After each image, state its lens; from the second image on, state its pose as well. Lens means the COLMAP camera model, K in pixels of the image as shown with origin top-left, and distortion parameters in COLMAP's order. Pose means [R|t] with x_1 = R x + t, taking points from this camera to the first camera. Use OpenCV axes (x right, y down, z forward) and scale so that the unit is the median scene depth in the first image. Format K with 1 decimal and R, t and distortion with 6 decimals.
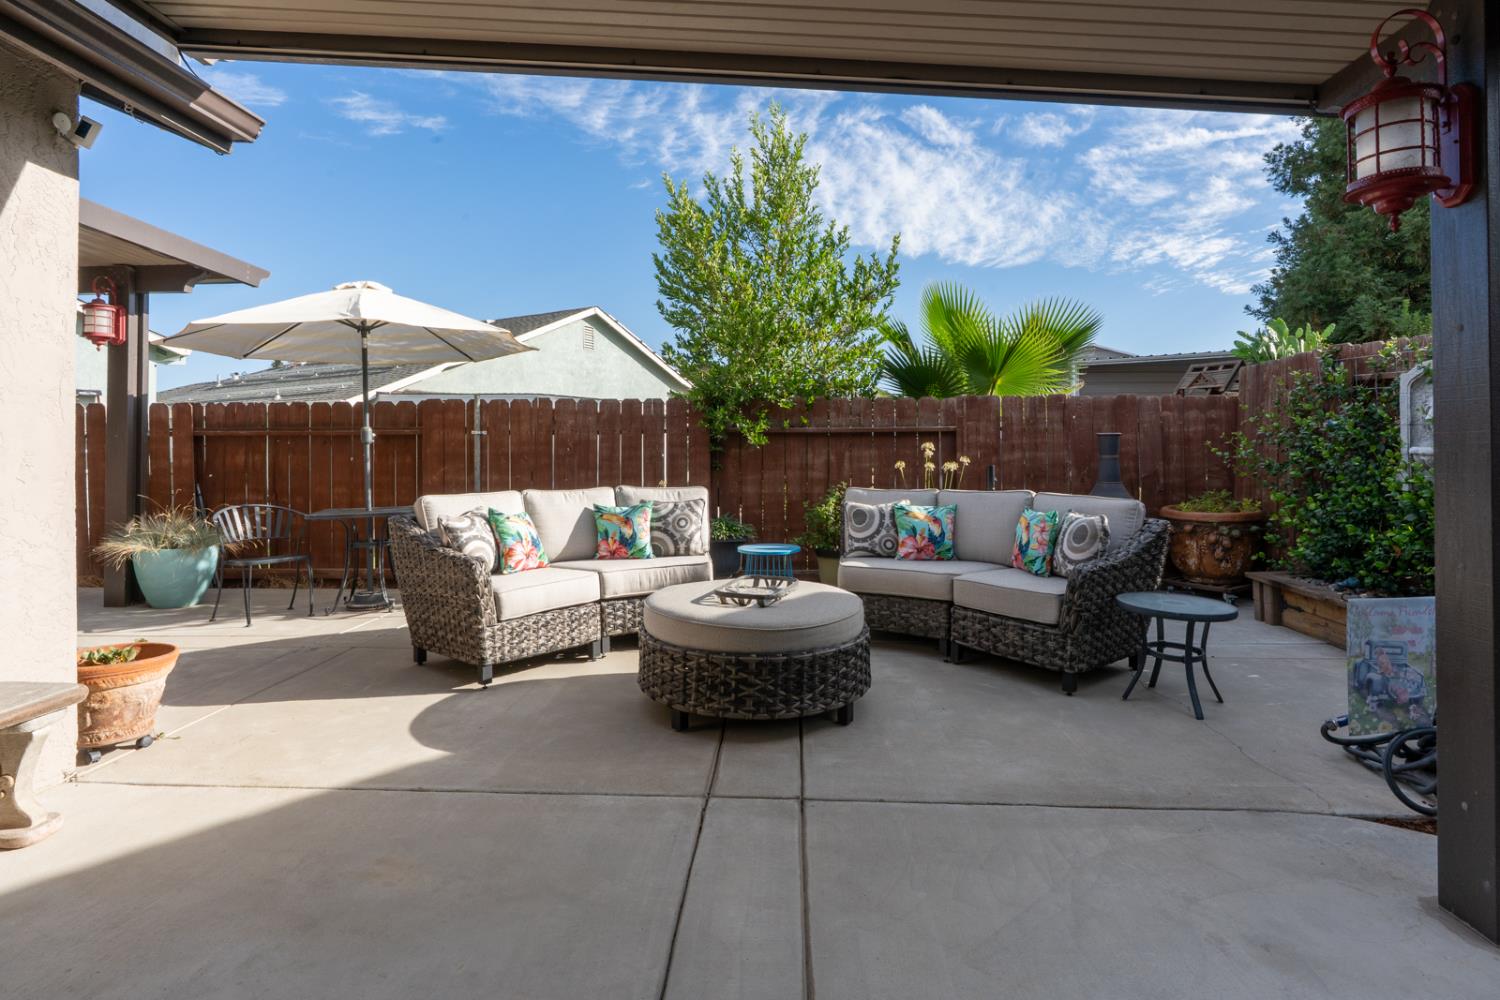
lens RADIAL K [[761.4, 0, 752.5], [0, 761.4, 458.4], [0, 0, 1]] dist [-0.005985, -0.000174]
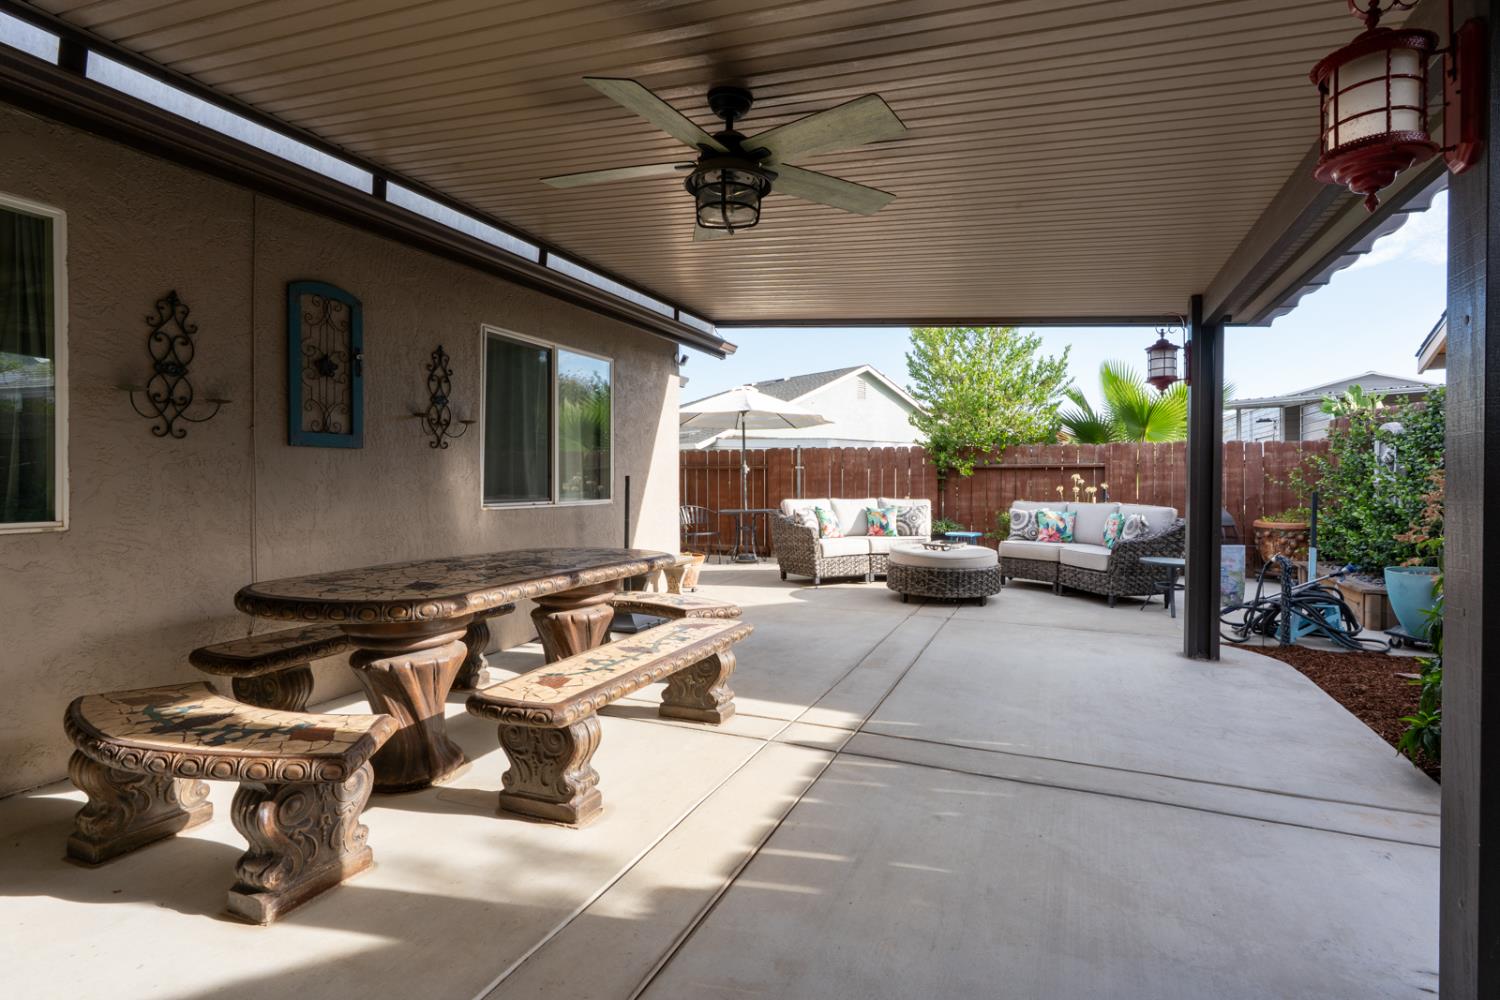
lens RADIAL K [[726.4, 0, 762.8], [0, 726.4, 500.4], [0, 0, 1]] dist [-0.001579, 0.000143]
pose [[0.941876, 0.015458, -0.335605, 0.153987], [-0.008883, 0.999738, 0.021118, 0.008902], [0.335843, -0.016909, 0.941766, -0.782858]]
